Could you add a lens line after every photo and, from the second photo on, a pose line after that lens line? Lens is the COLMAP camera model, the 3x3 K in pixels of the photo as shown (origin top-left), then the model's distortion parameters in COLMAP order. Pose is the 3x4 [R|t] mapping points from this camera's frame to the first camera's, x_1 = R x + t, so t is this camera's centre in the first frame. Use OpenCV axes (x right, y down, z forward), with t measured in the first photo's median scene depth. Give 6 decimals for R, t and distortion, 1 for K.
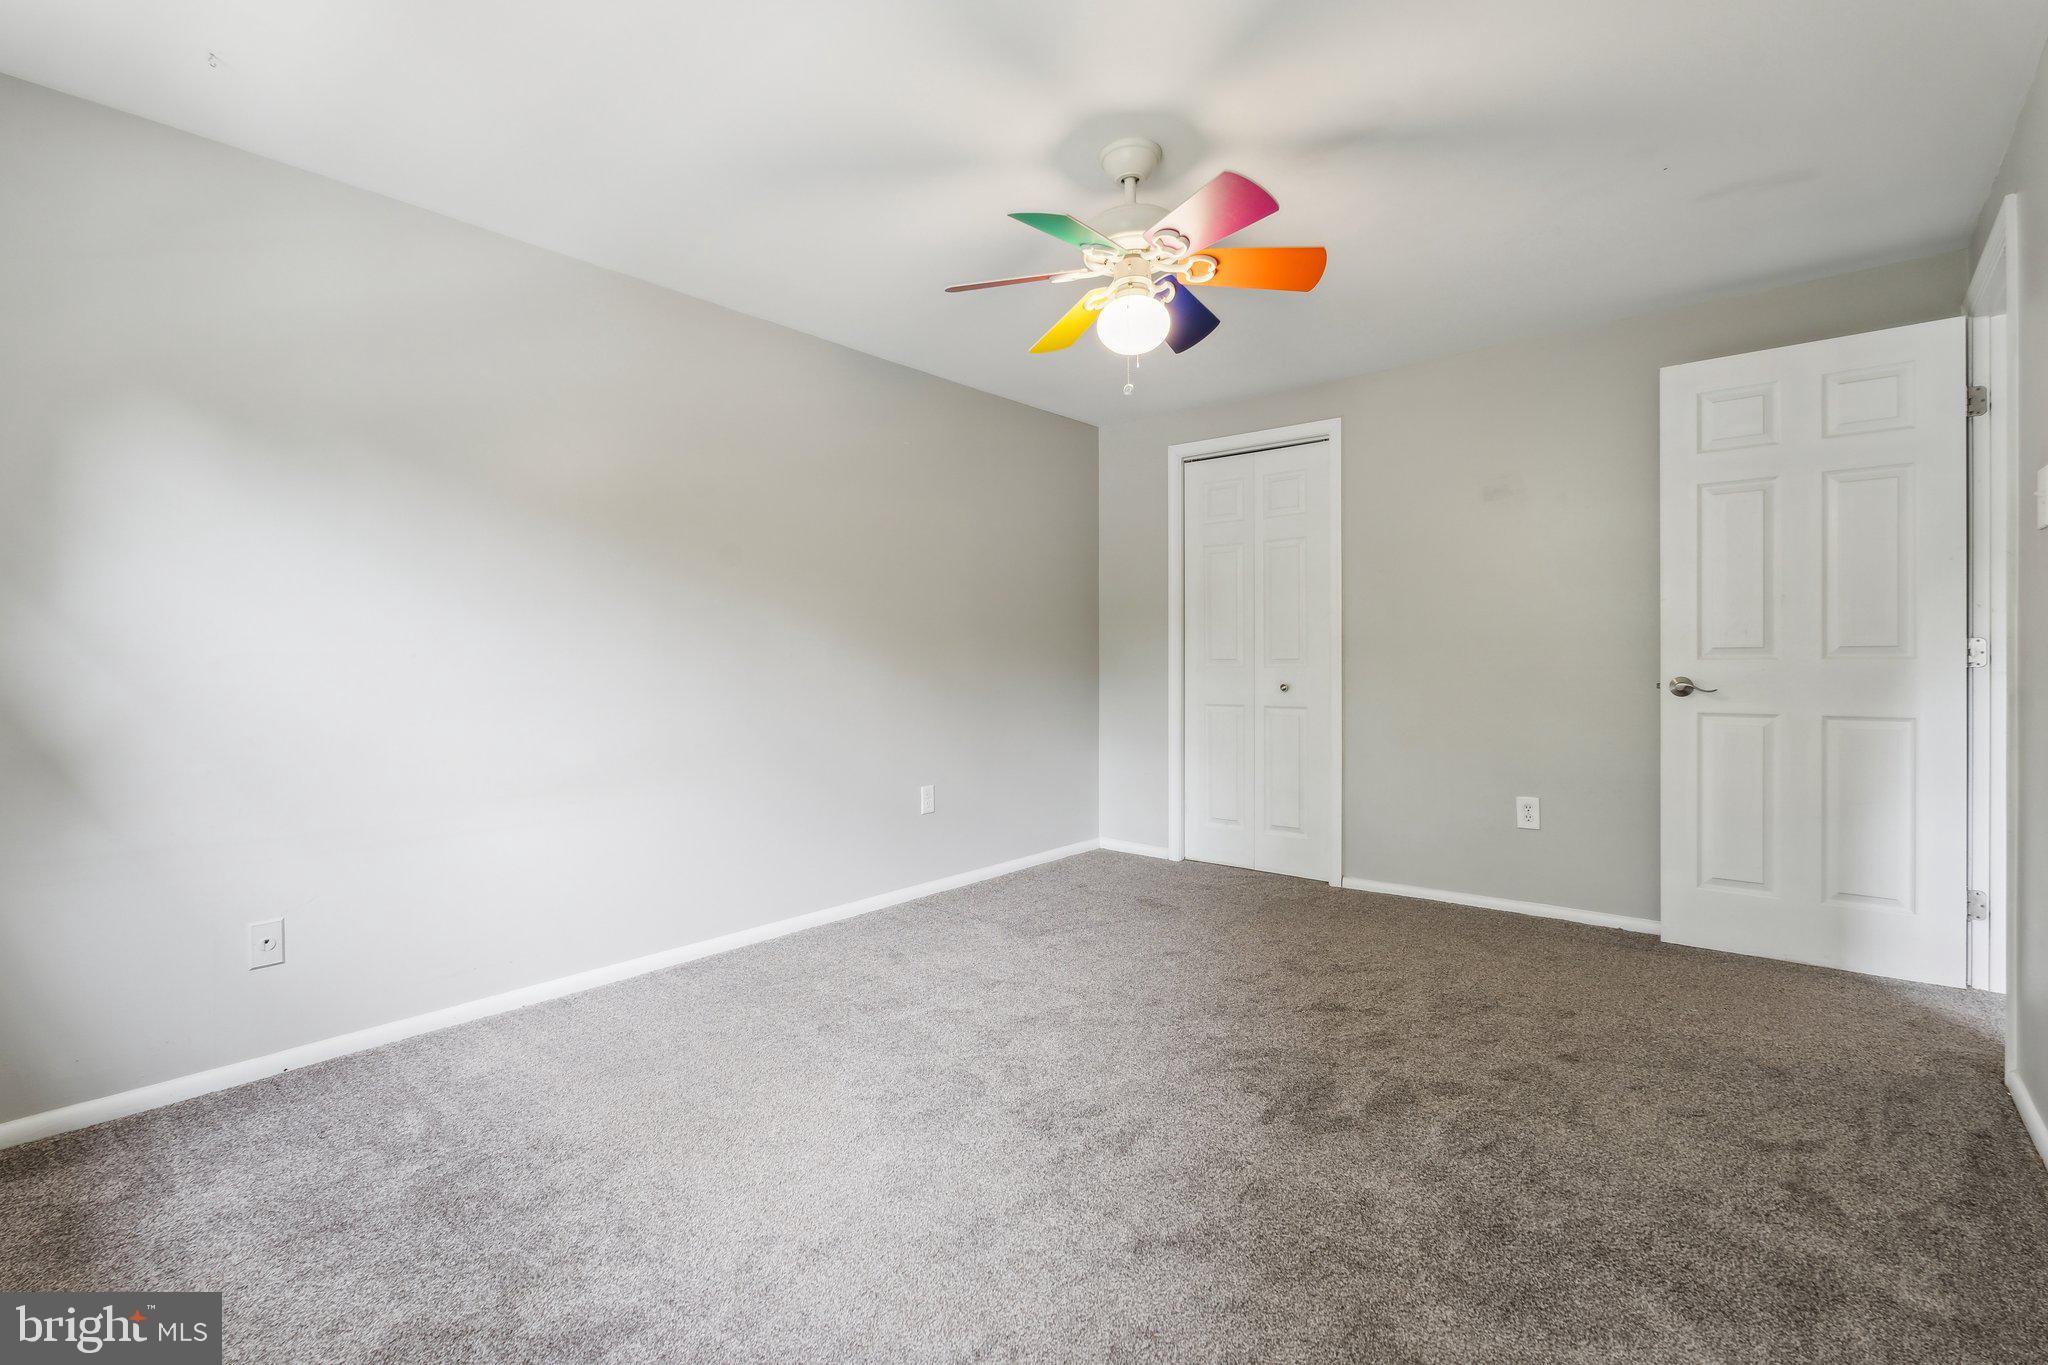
lens RADIAL K [[923.7, 0, 1015.9], [0, 923.7, 668.1], [0, 0, 1]] dist [-0.001744, -0.000532]
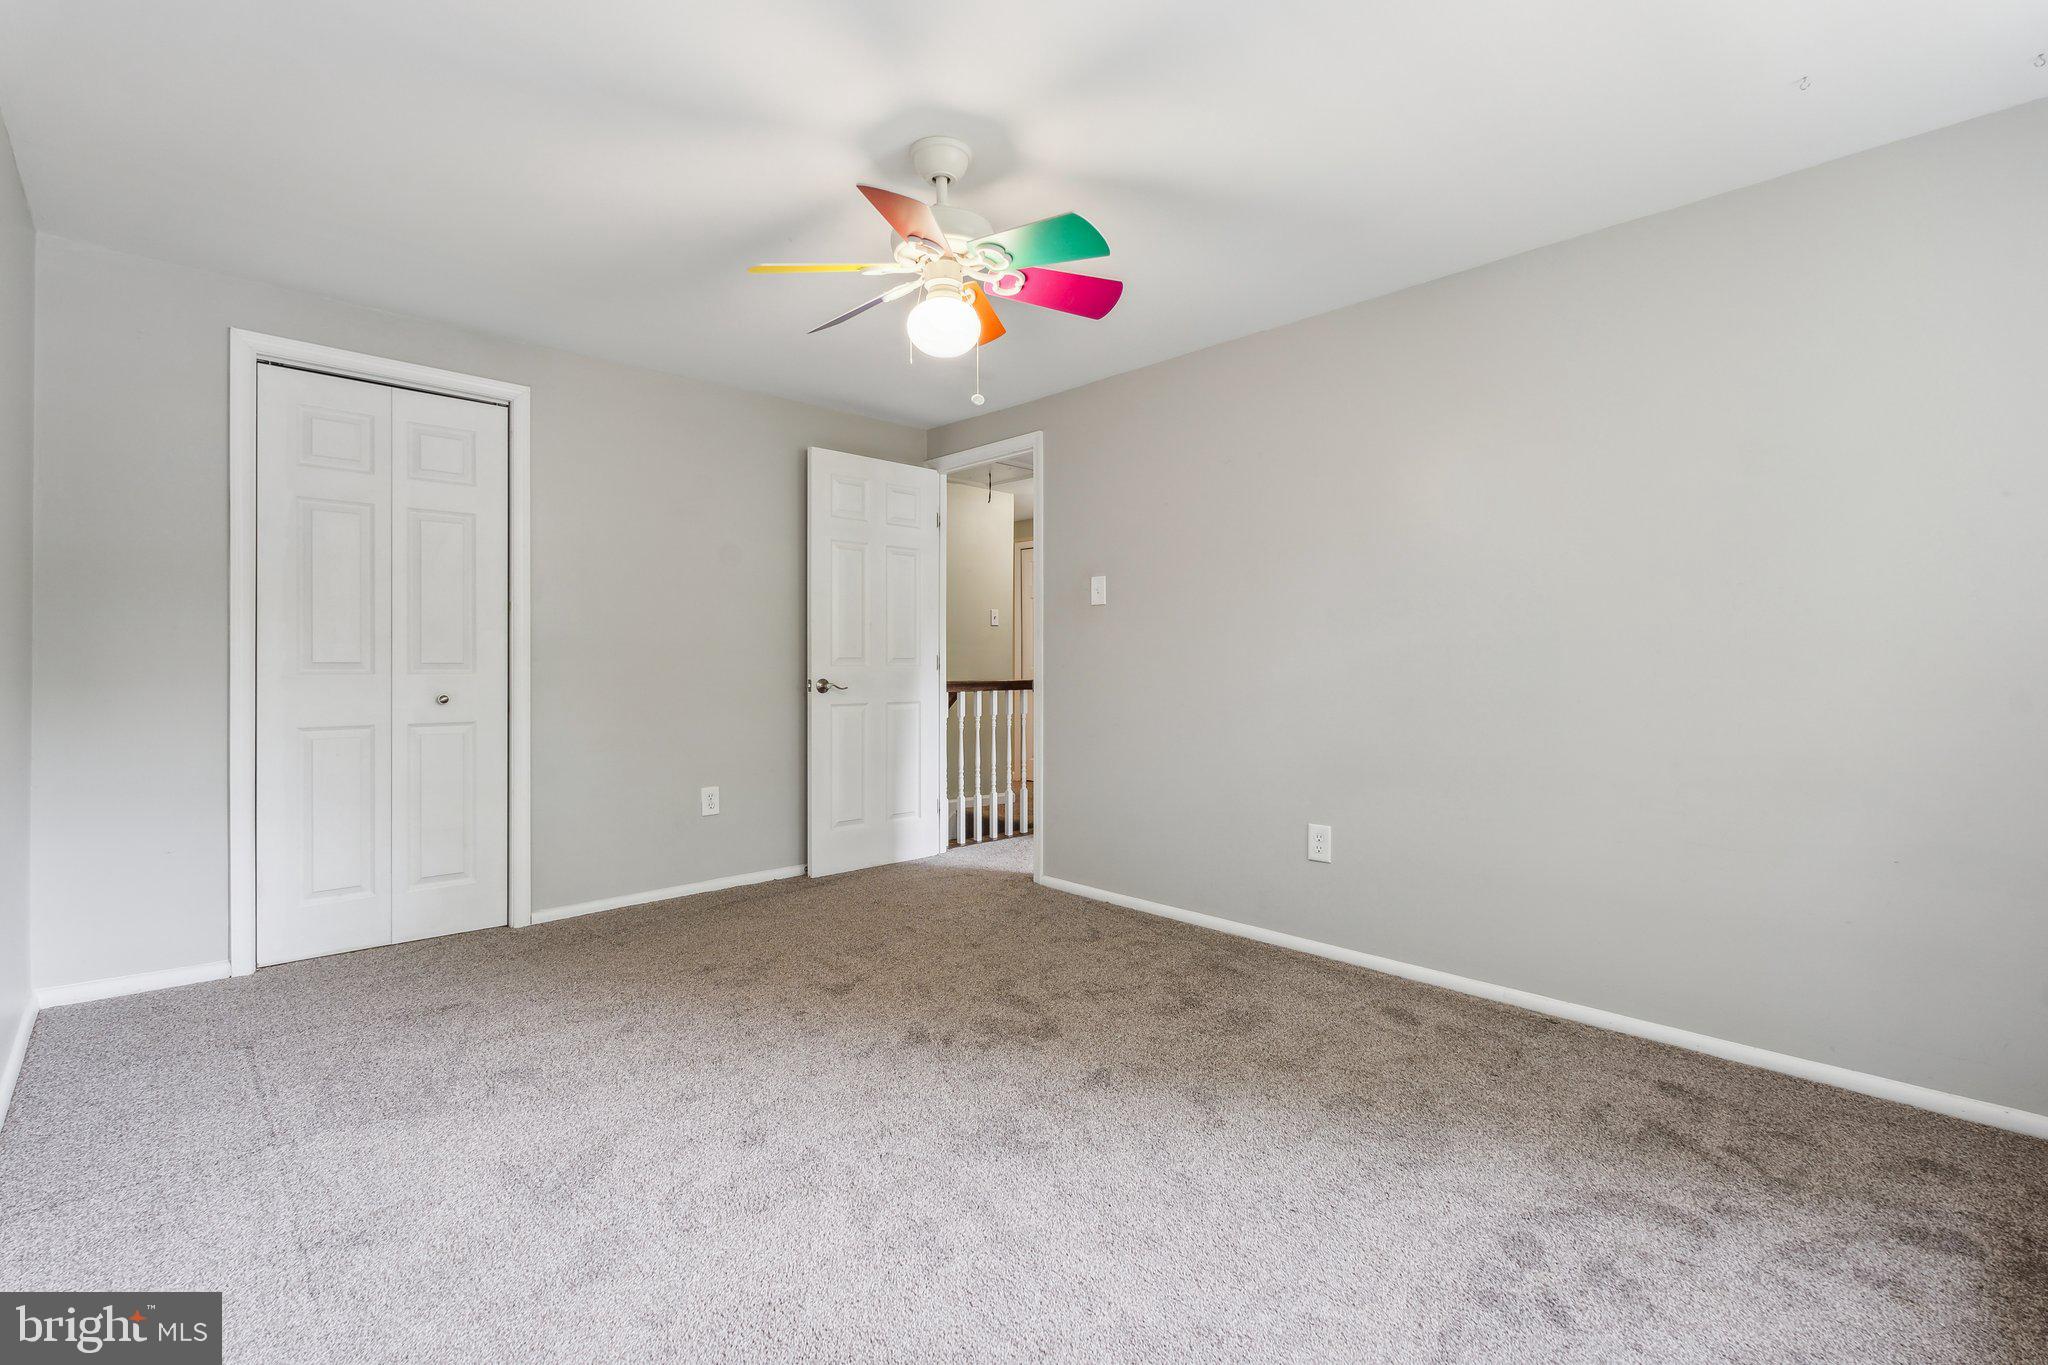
lens RADIAL K [[923.7, 0, 1015.9], [0, 923.7, 668.1], [0, 0, 1]] dist [-0.001744, -0.000532]
pose [[0.102799, 0.000493, 0.994702, -0.532106], [0.004126, 0.999991, -0.000922, -0.003429], [-0.994694, 0.004199, 0.102796, 0.513948]]
